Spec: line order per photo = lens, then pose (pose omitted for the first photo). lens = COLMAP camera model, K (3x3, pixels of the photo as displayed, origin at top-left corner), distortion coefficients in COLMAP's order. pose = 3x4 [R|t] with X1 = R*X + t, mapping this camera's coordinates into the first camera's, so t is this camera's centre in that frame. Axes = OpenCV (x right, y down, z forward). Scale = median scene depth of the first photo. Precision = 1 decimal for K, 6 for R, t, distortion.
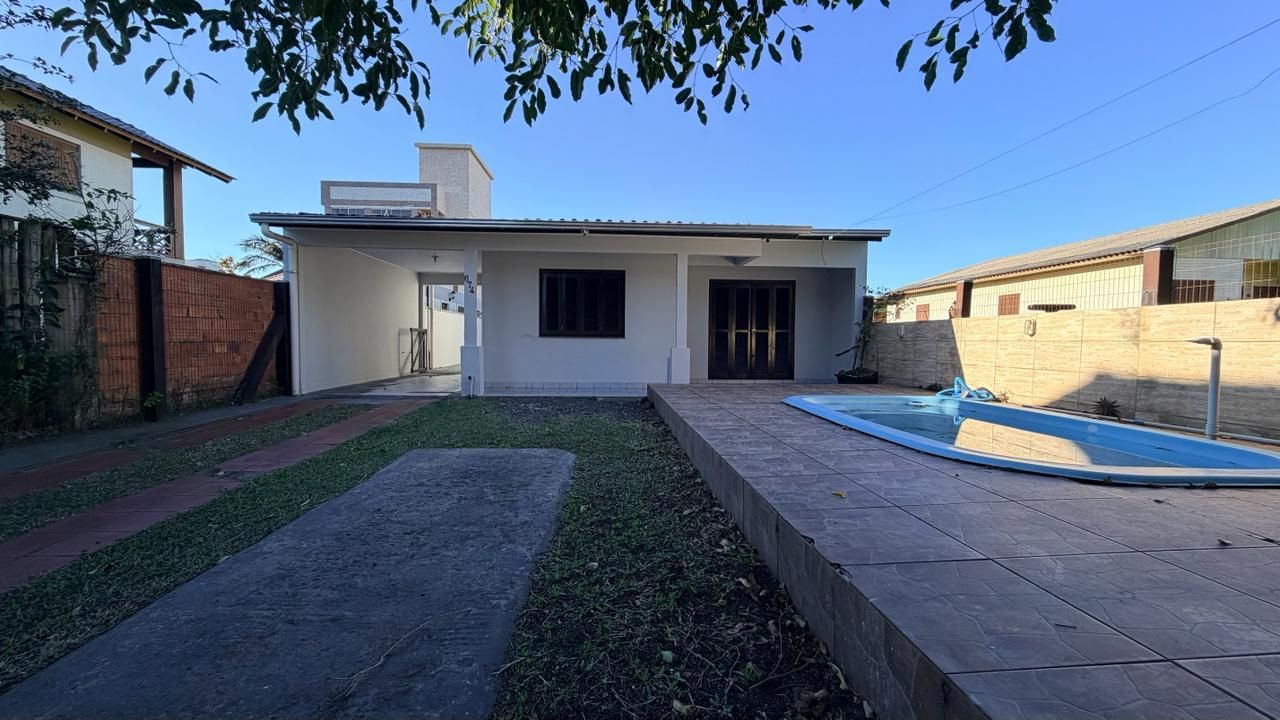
lens RADIAL K [[500.7, 0, 637.8], [0, 500.7, 364.3], [0, 0, 1]] dist [0.000924, -0.000925]
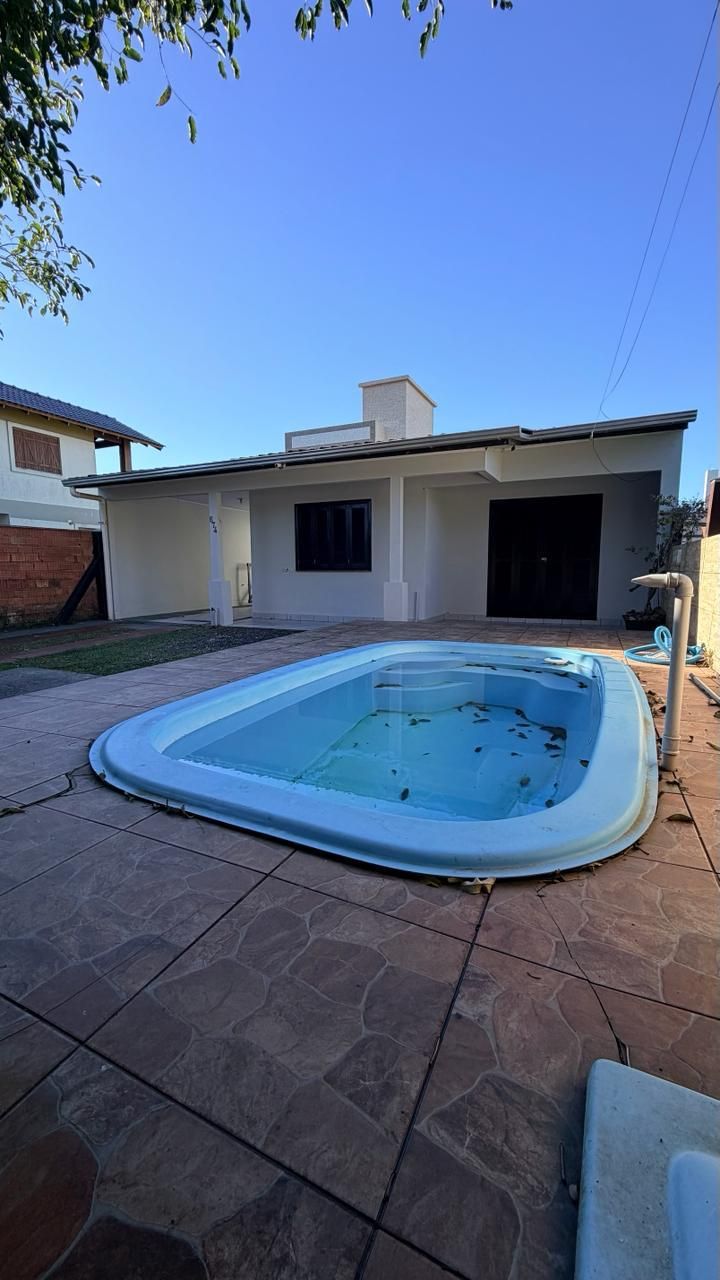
lens RADIAL K [[500.7, 0, 355.9], [0, 500.7, 636.3], [0, 0, 1]] dist [0.000924, -0.000925]
pose [[0.881236, 0.048760, -0.470155, 0.410539], [-0.007986, 0.996059, 0.088333, -0.012741], [0.472609, -0.074088, 0.878152, 0.139020]]
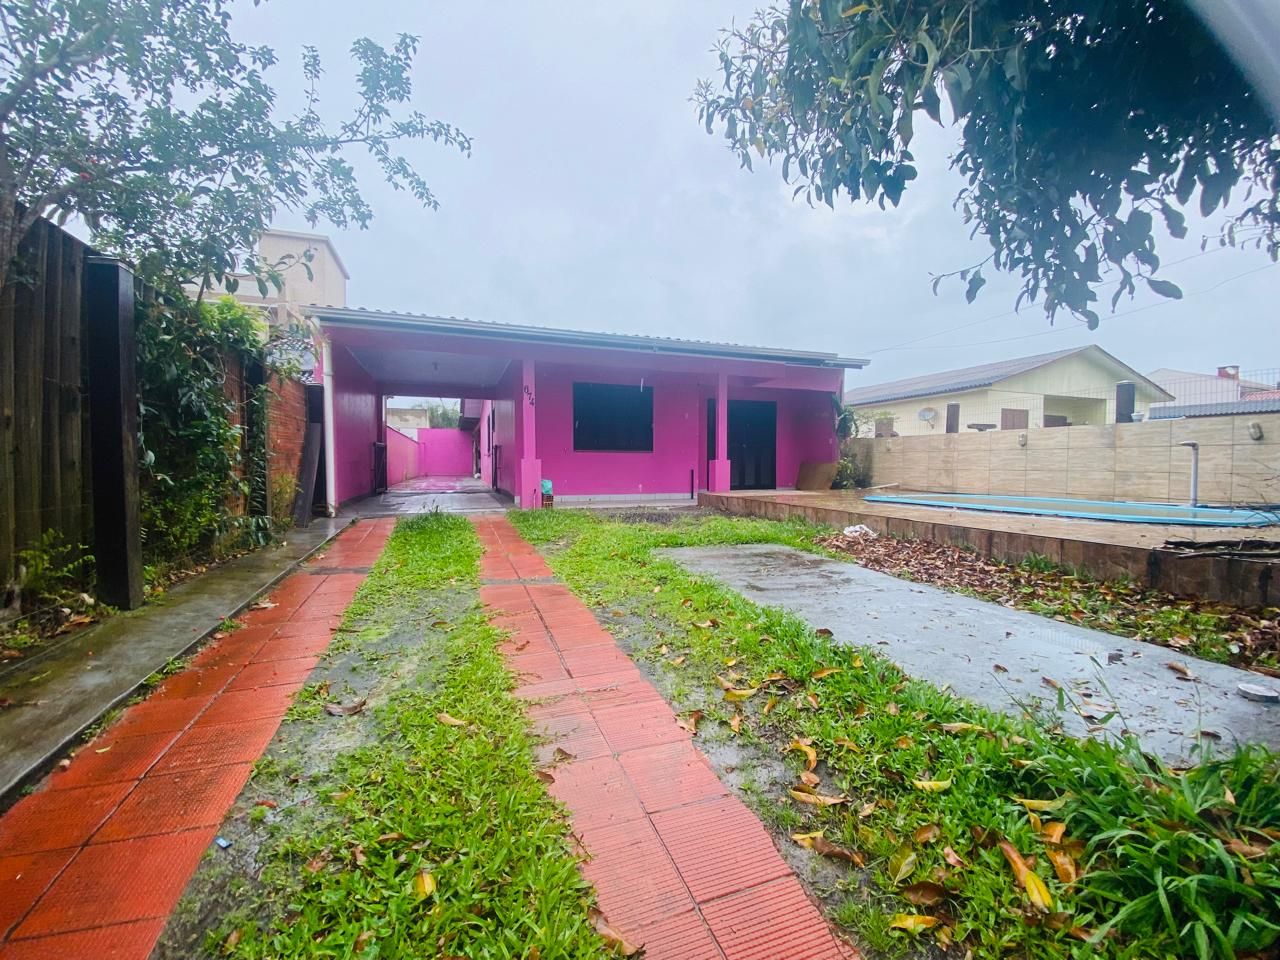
lens RADIAL K [[519.5, 0, 639.2], [0, 519.5, 476.4], [0, 0, 1]] dist [-0.010553, 0.000012]
pose [[0.954365, -0.016666, 0.298178, -0.370034], [0.023666, 0.999522, -0.019881, 0.017293], [-0.297704, 0.026031, 0.954303, 0.005130]]
